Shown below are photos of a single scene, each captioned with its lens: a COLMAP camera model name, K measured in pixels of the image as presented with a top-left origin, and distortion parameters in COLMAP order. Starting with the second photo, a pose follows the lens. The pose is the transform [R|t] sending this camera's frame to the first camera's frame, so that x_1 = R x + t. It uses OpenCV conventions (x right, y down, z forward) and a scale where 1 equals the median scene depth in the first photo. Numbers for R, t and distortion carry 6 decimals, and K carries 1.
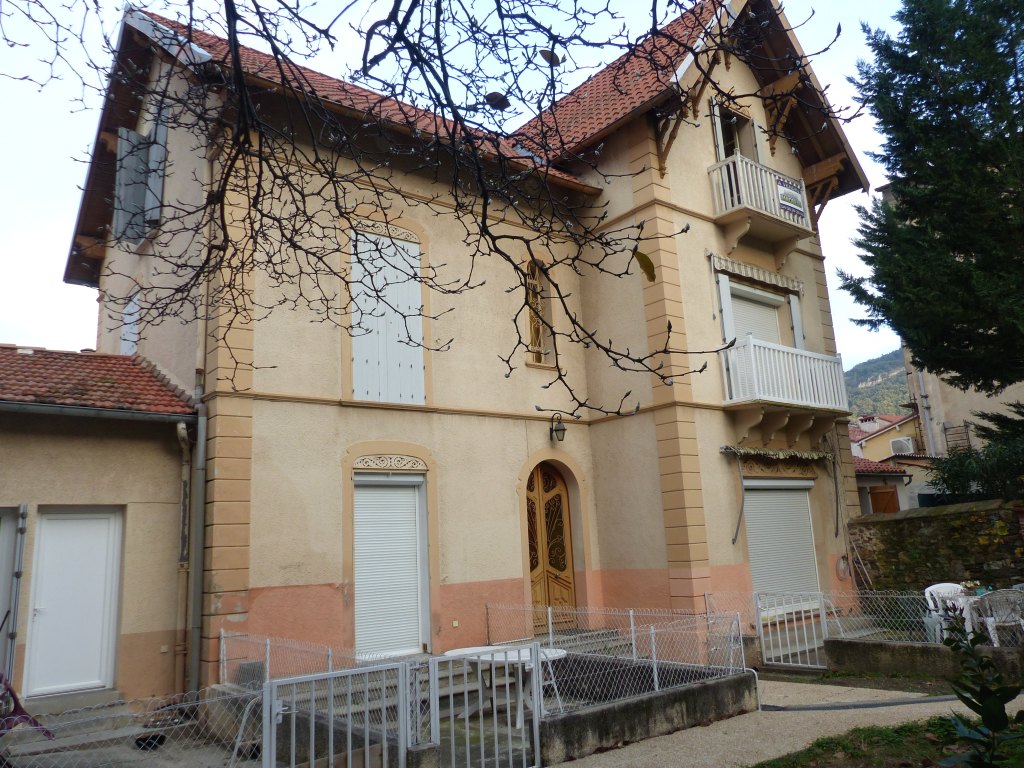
lens RADIAL K [[748.8, 0, 512.0], [0, 748.8, 384.0], [0, 0, 1]] dist [-0.057464, 0.042521]
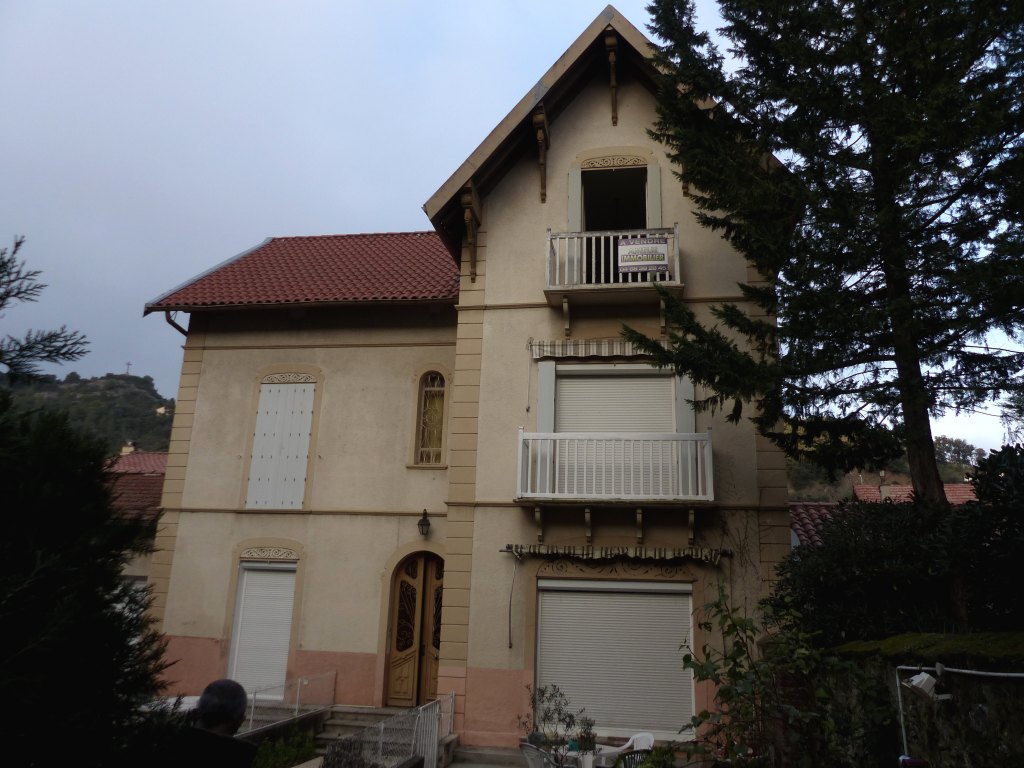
lens RADIAL K [[748.8, 0, 512.0], [0, 748.8, 384.0], [0, 0, 1]] dist [-0.057464, 0.042521]
pose [[0.700223, -0.122704, -0.703300, 1.121354], [0.085049, 0.992441, -0.088473, -0.043753], [0.708840, 0.002135, 0.705366, 0.349358]]
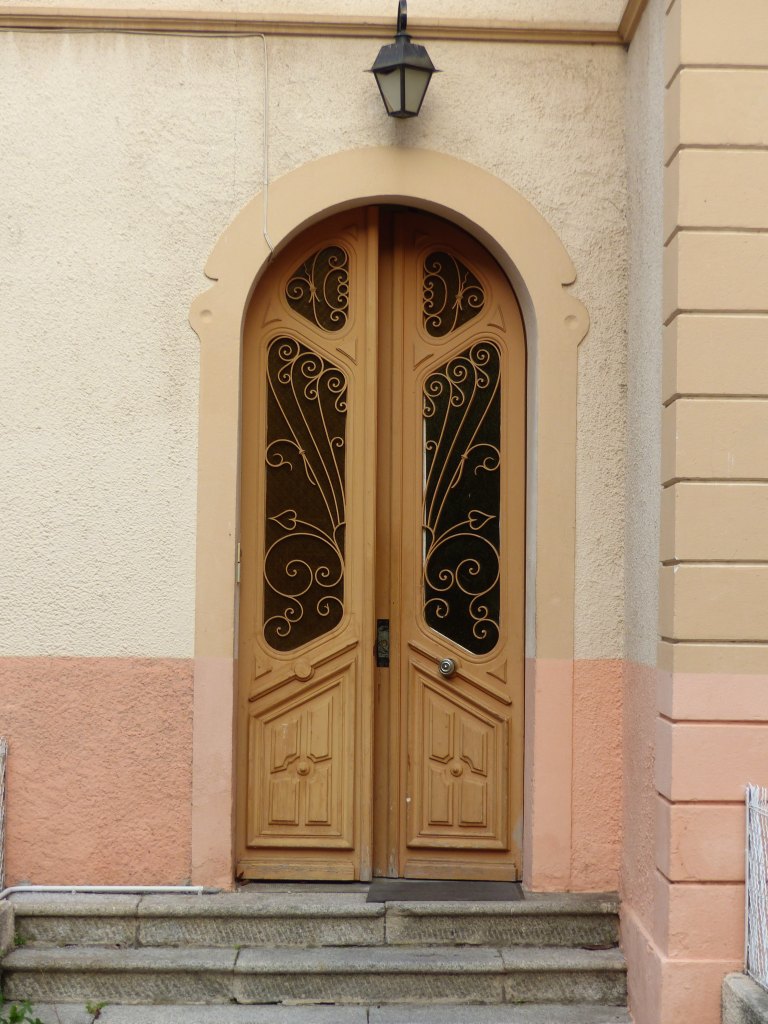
lens RADIAL K [[2430.3, 0, 384.0], [0, 2430.3, 512.0], [0, 0, 1]] dist [-0.025439, 0.158677]
pose [[0.813644, 0.040854, -0.579926, 0.594198], [0.067356, 0.984186, 0.163835, 0.083675], [0.577449, -0.172365, 0.798025, 0.408315]]
